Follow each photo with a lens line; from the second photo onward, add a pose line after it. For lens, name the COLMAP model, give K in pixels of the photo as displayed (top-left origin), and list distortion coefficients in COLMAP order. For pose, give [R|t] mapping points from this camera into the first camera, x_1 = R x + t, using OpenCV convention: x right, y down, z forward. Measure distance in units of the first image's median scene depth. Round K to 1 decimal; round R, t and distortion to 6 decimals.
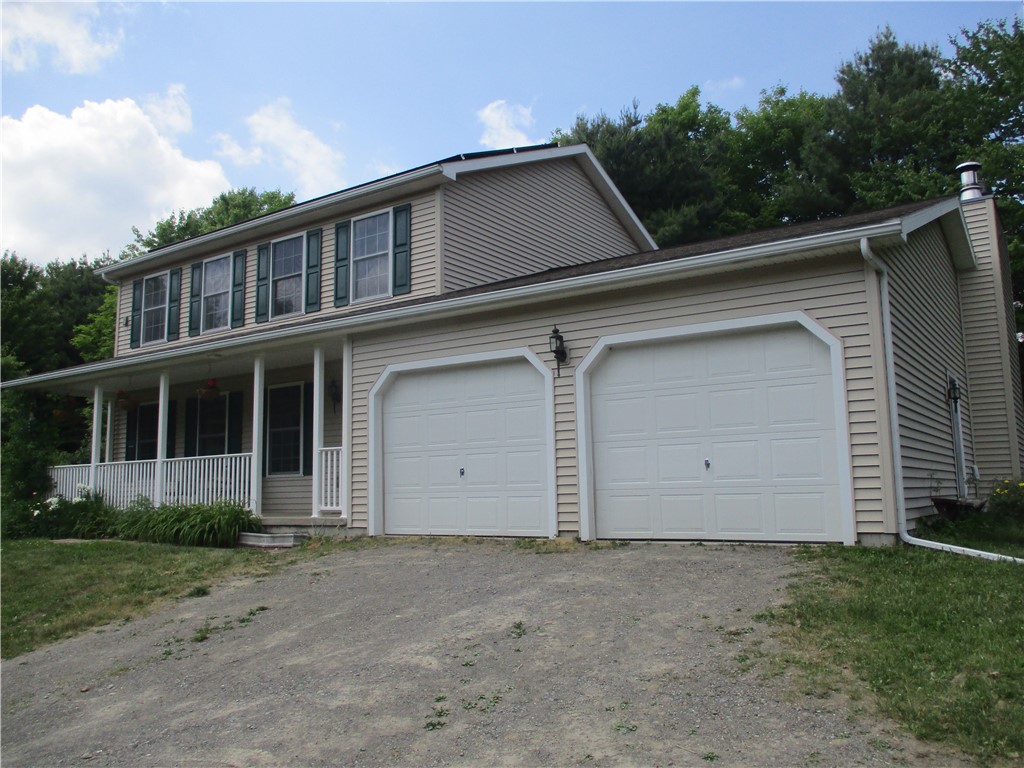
lens RADIAL K [[842.5, 0, 512.0], [0, 842.5, 384.0], [0, 0, 1]] dist [-0.027913, 0.000284]
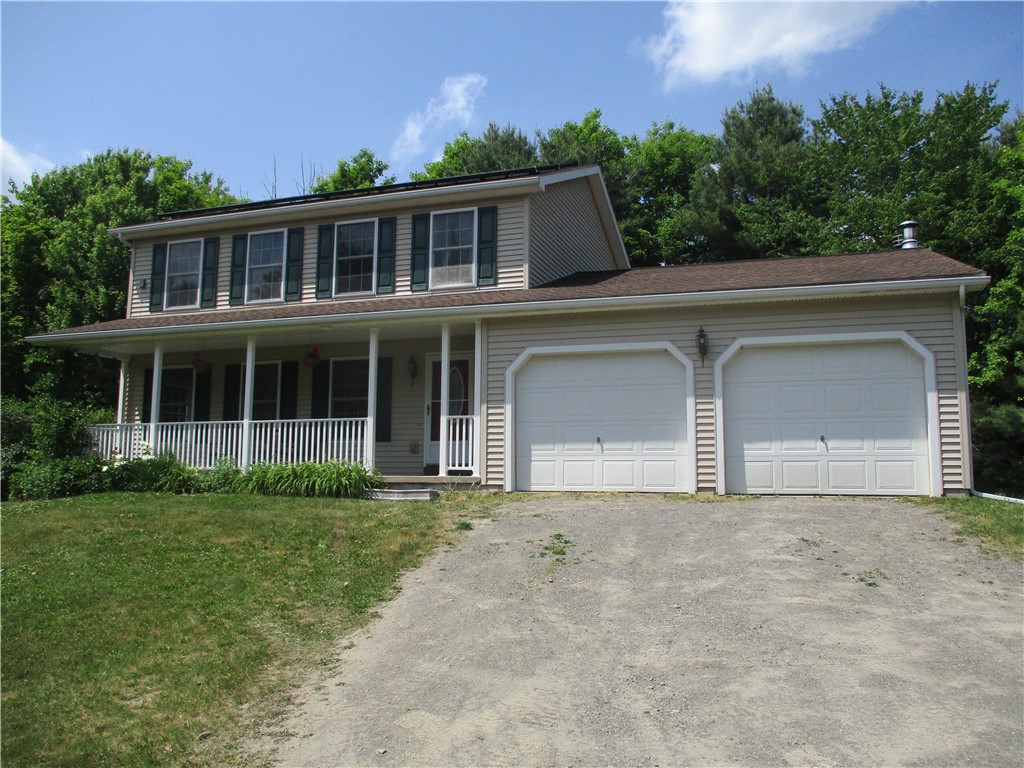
lens RADIAL K [[842.5, 0, 512.0], [0, 842.5, 384.0], [0, 0, 1]] dist [-0.027913, 0.000284]
pose [[0.966086, 0.057217, 0.251802, -0.371186], [-0.059497, 0.998227, 0.001445, 0.022441], [-0.251273, -0.016378, 0.967778, -0.107867]]
